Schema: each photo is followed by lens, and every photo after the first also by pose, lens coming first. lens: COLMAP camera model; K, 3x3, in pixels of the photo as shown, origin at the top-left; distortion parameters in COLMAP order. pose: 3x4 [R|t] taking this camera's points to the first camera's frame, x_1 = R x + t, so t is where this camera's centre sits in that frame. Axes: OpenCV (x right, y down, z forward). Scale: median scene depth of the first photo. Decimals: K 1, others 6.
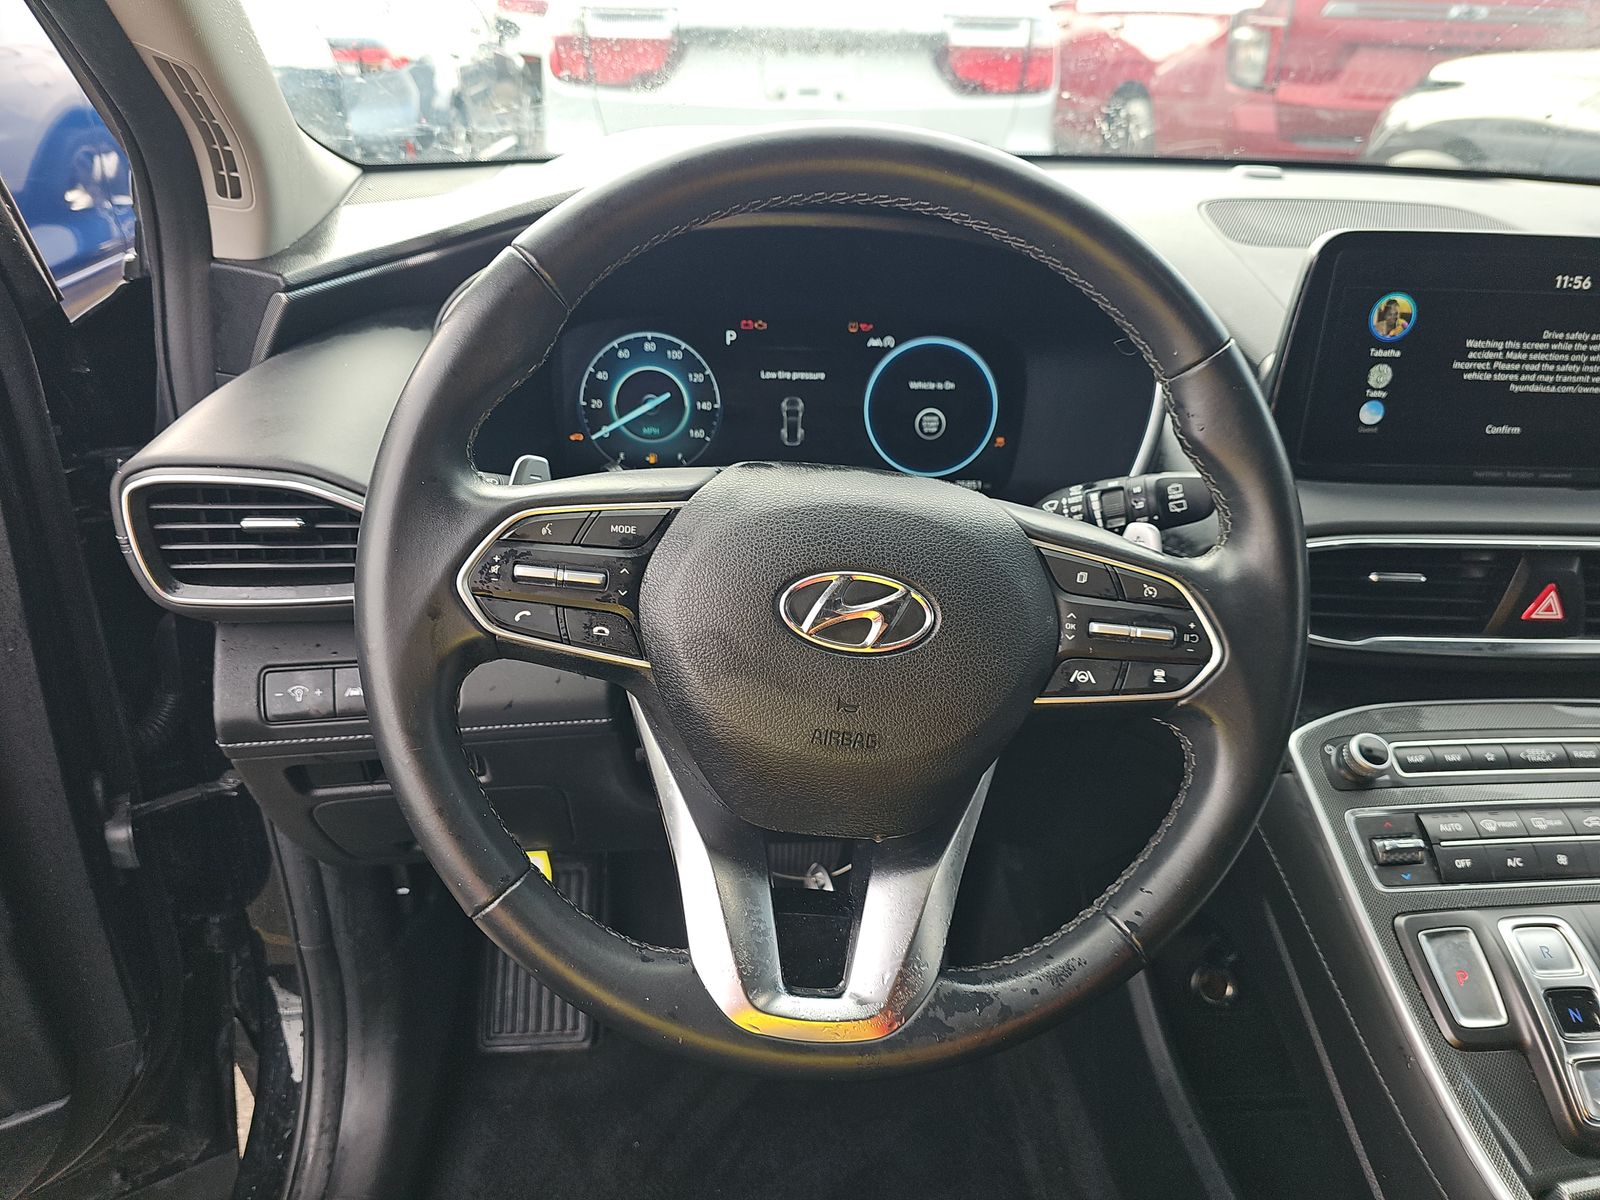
lens RADIAL K [[1081.8, 0, 800.0], [0, 1081.8, 600.0], [0, 0, 1]] dist [0.045211, -0.061412]
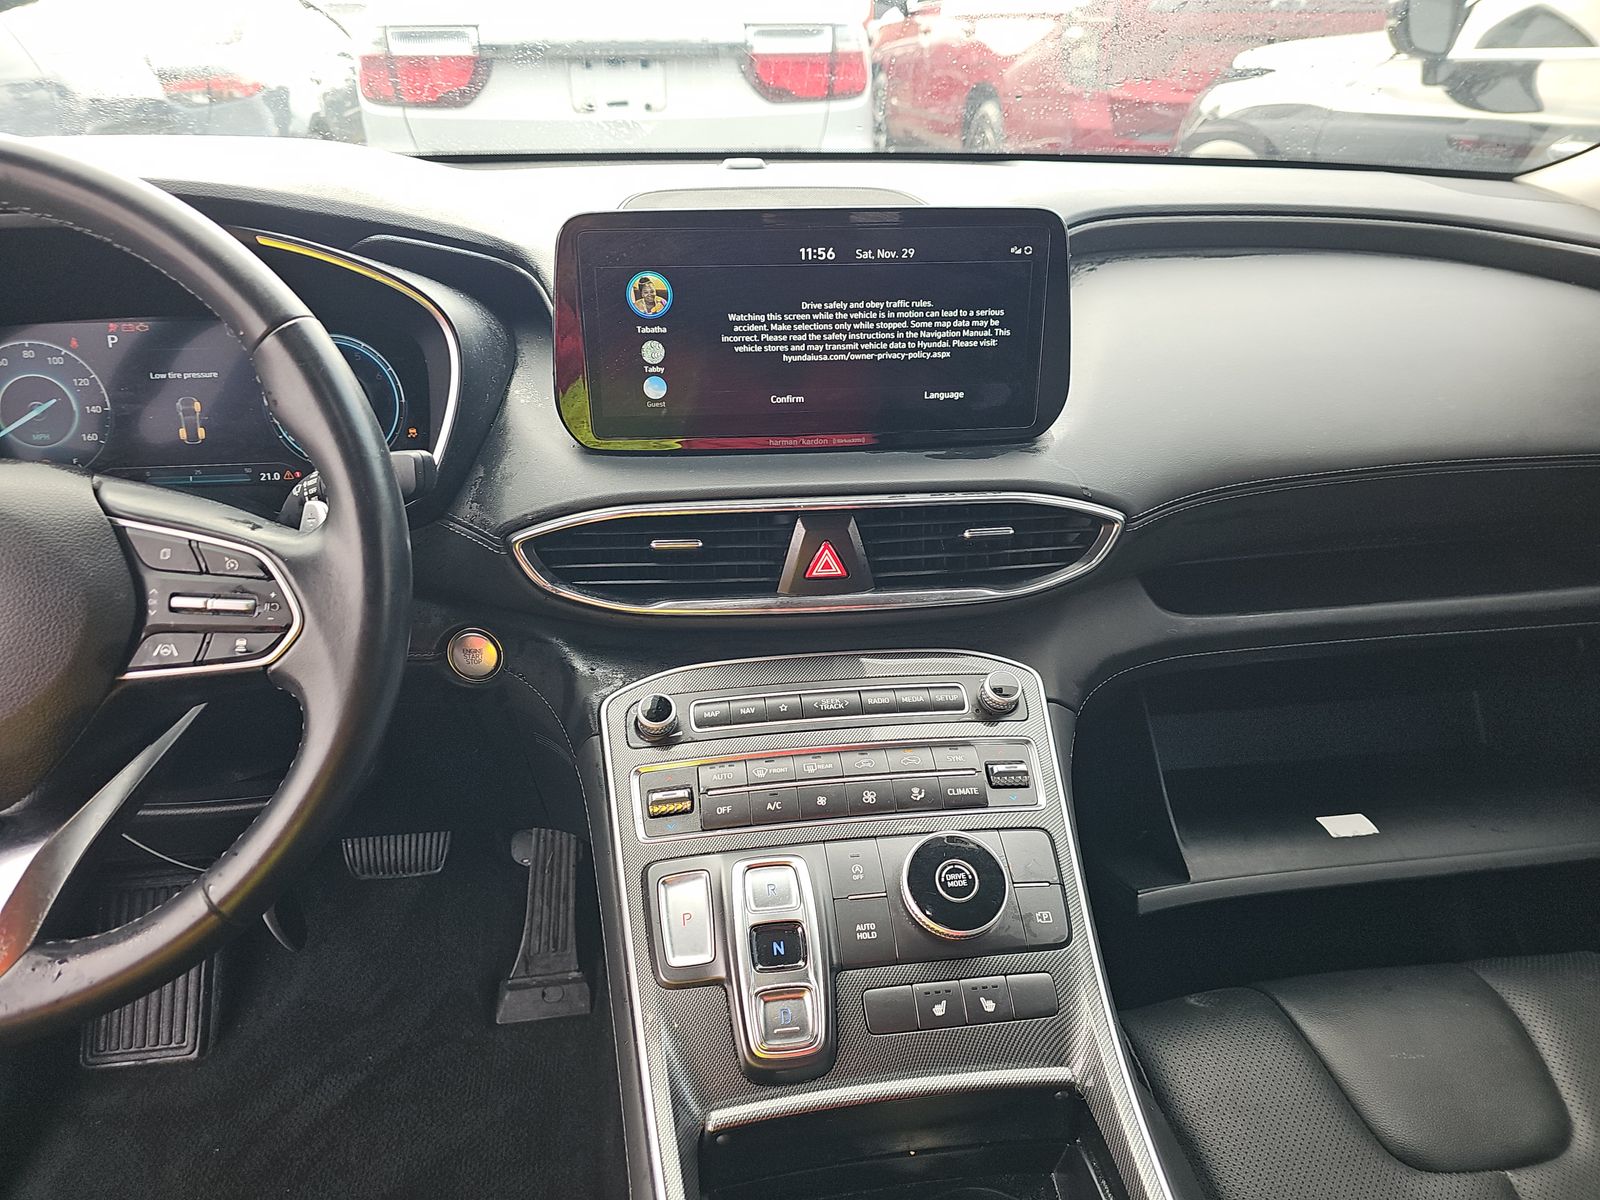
lens RADIAL K [[1064.5, 0, 800.6], [0, 1064.5, 608.9], [0, 0, 1]] dist [0.060187, -0.071282]
pose [[0.997907, -0.053216, 0.036748, 0.616981], [0.053144, 0.998583, 0.002937, 0.045202], [-0.036852, -0.000978, 0.999320, -0.032844]]
